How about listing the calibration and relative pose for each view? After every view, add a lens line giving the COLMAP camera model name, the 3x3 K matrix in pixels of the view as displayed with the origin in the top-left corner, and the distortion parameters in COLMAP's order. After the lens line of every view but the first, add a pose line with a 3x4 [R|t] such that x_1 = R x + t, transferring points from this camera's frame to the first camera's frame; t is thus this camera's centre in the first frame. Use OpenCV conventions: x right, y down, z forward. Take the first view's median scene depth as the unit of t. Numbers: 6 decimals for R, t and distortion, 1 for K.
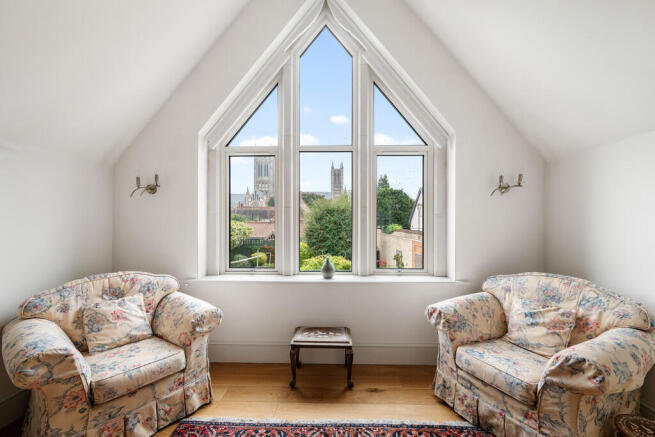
lens RADIAL K [[267.6, 0, 328.6], [0, 267.6, 219.8], [0, 0, 1]] dist [-0.001313, 0.000247]
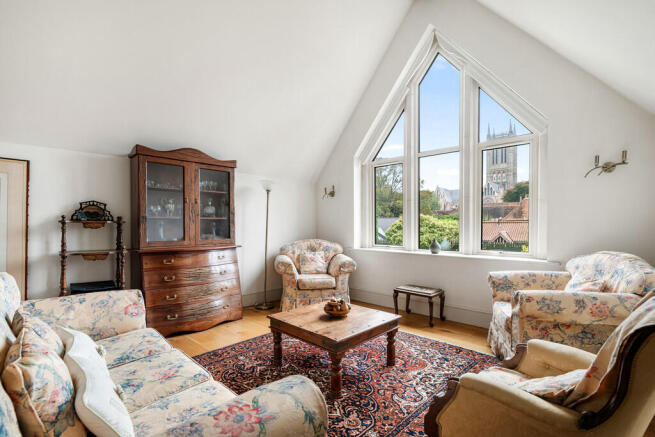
lens RADIAL K [[317.2, 0, 326.6], [0, 317.2, 222.1], [0, 0, 1]] dist [0.000093, 0.000172]
pose [[0.729287, -0.008117, -0.684160, 0.813027], [0.010850, 0.999941, -0.000297, 0.074636], [0.684122, -0.007207, 0.729332, -0.578100]]
